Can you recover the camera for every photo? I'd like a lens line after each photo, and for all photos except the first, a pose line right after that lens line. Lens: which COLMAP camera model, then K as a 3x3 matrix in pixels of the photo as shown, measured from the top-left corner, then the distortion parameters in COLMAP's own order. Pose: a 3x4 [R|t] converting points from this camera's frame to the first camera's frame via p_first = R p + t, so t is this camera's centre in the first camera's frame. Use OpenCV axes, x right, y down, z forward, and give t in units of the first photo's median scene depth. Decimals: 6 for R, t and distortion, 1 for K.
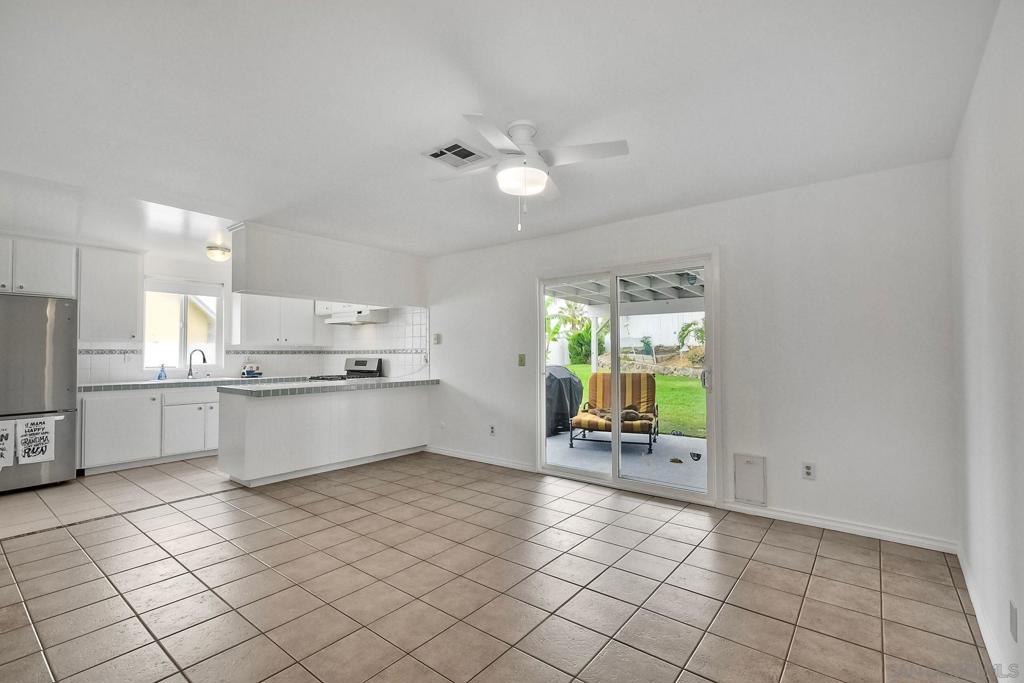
lens RADIAL K [[459.4, 0, 515.7], [0, 459.4, 342.1], [0, 0, 1]] dist [0.001913, -0.000235]
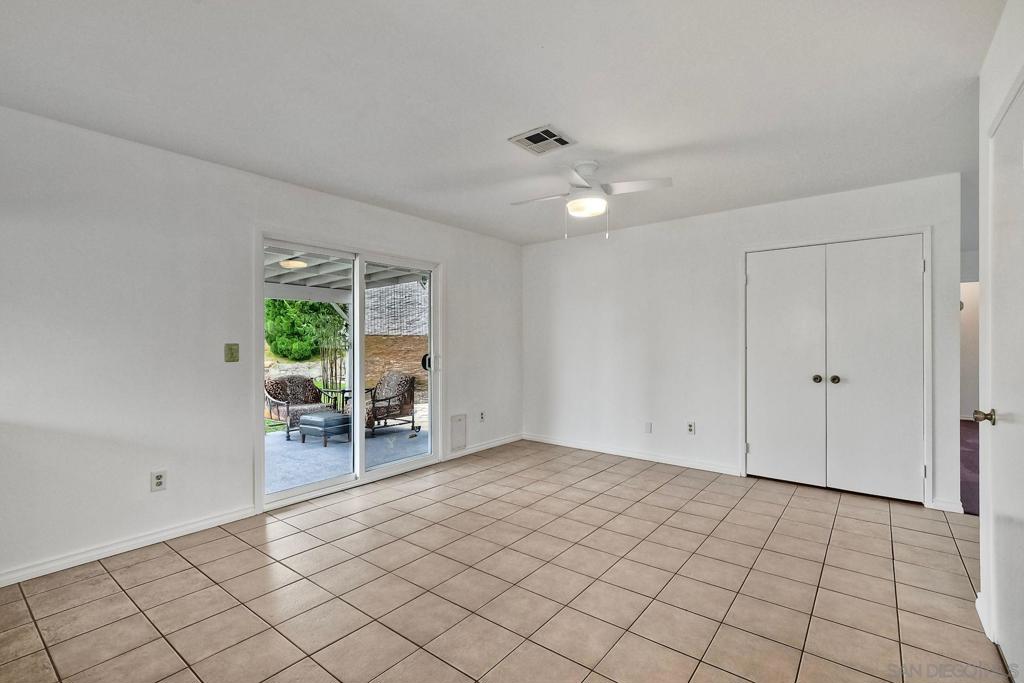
lens RADIAL K [[459.4, 0, 515.7], [0, 459.4, 342.1], [0, 0, 1]] dist [0.001913, -0.000235]
pose [[0.001756, 0.001700, 0.999997, -0.643404], [-0.020581, 0.999787, -0.001663, 0.017748], [-0.999787, -0.020578, 0.001790, 0.607990]]
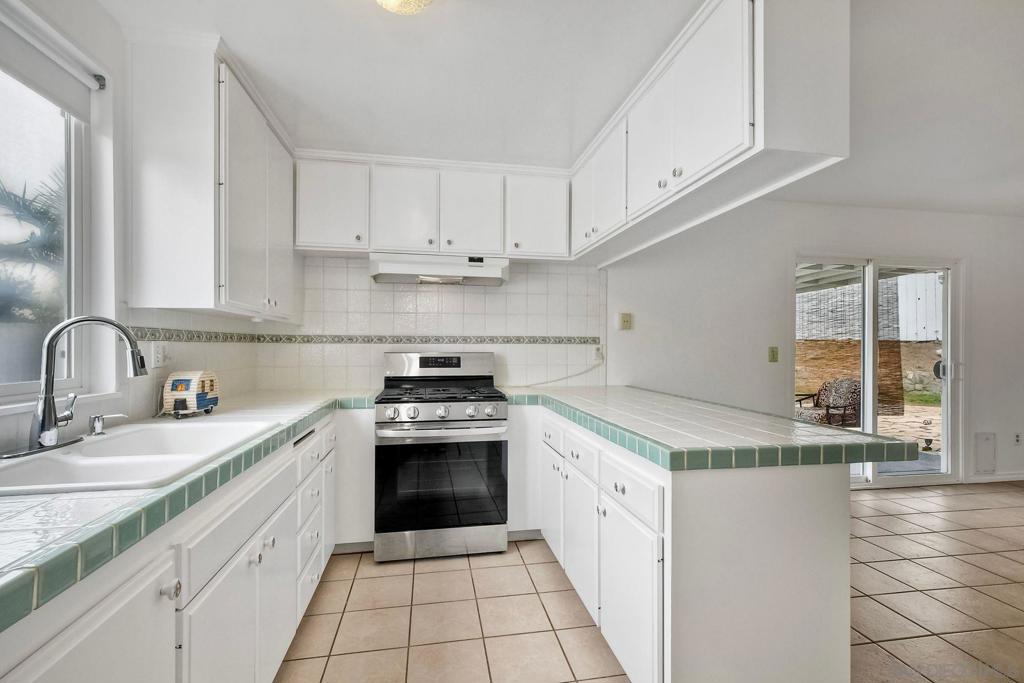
lens RADIAL K [[459.4, 0, 515.7], [0, 459.4, 342.1], [0, 0, 1]] dist [0.001913, -0.000235]
pose [[0.665636, 0.012725, 0.746168, -0.872685], [-0.026679, 0.999621, 0.006752, 0.025354], [-0.745800, -0.024402, 0.665723, 0.819505]]
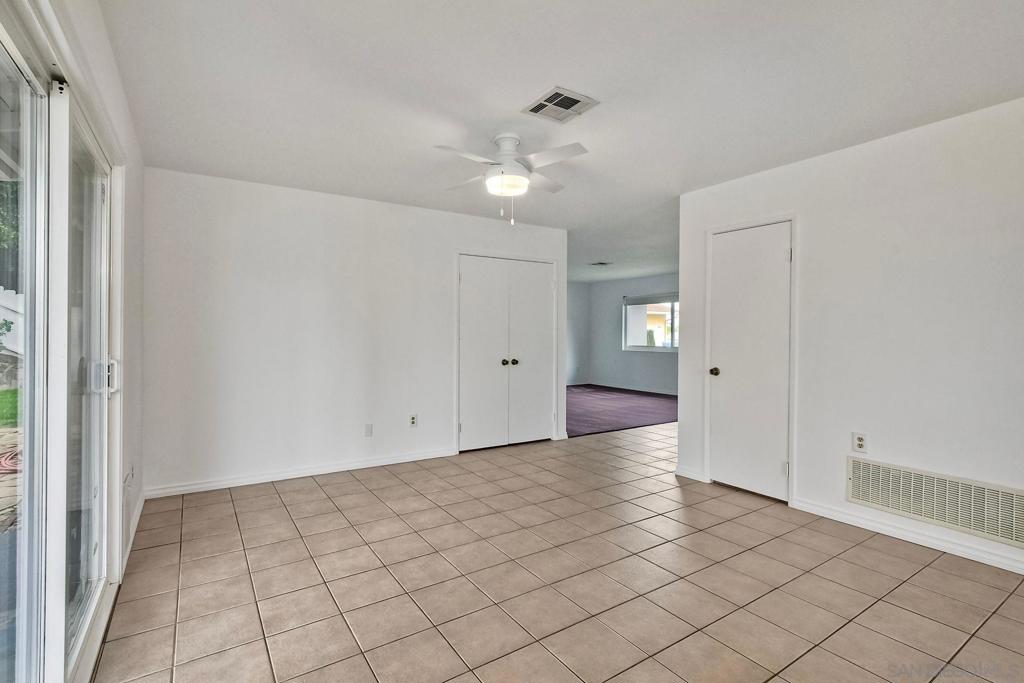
lens RADIAL K [[475.2, 0, 495.6], [0, 475.2, 333.0], [0, 0, 1]] dist [0.000337, -0.000217]
pose [[-0.940512, -0.001208, 0.339759, -0.189374], [-0.008529, 0.999763, -0.020055, 0.025429], [-0.339654, -0.021759, -0.940299, 1.092005]]
